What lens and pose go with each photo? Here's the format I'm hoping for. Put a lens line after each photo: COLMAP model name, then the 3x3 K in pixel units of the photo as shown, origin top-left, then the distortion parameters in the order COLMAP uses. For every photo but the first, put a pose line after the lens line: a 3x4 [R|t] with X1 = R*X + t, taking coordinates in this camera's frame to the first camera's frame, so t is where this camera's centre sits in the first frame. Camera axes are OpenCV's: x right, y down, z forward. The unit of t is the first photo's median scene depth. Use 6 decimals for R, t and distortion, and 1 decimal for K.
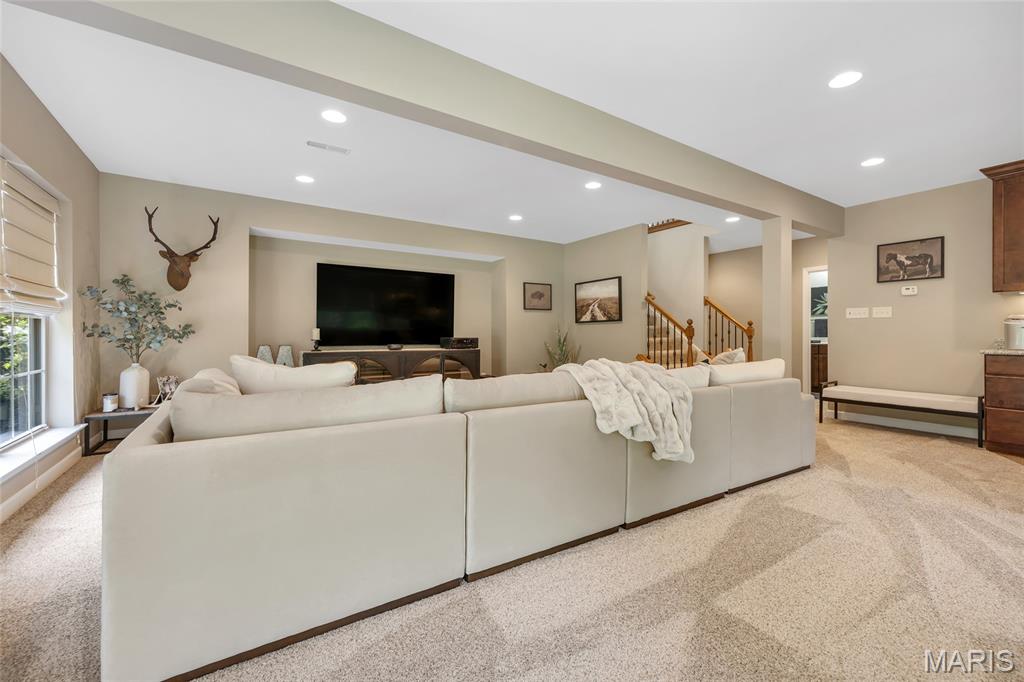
lens RADIAL K [[419.2, 0, 508.3], [0, 419.2, 335.9], [0, 0, 1]] dist [0.001949, -0.000681]
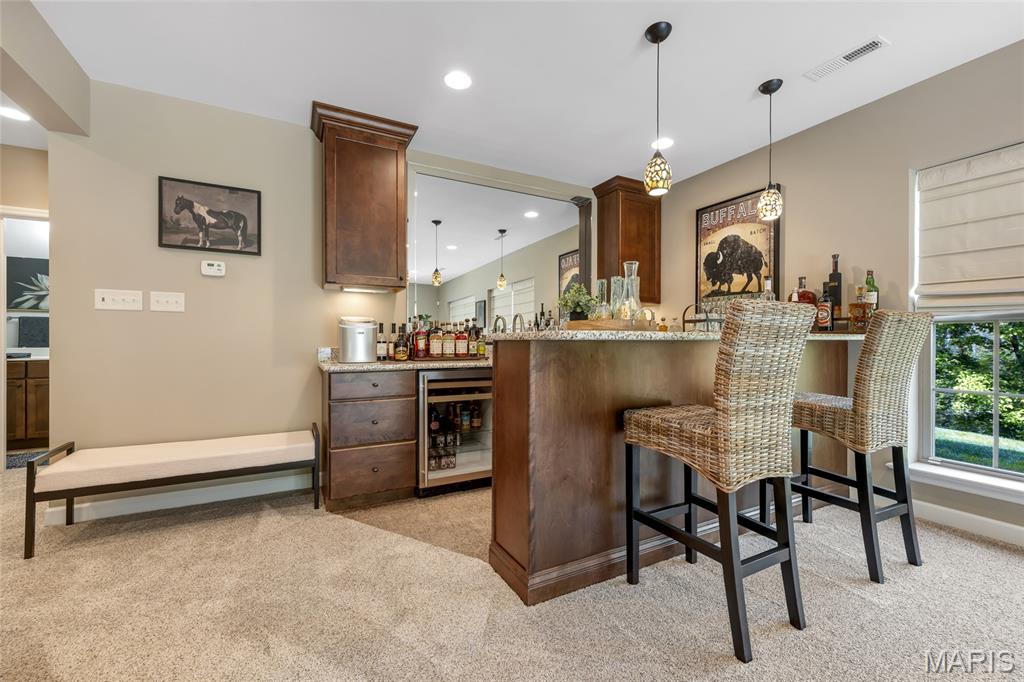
lens RADIAL K [[419.2, 0, 509.7], [0, 419.2, 340.0], [0, 0, 1]] dist [0.001949, -0.000681]
pose [[0.080883, 0.005800, 0.996707, 0.388490], [0.001390, 0.999981, -0.005931, -0.002463], [-0.996723, 0.001865, 0.080874, 0.519764]]
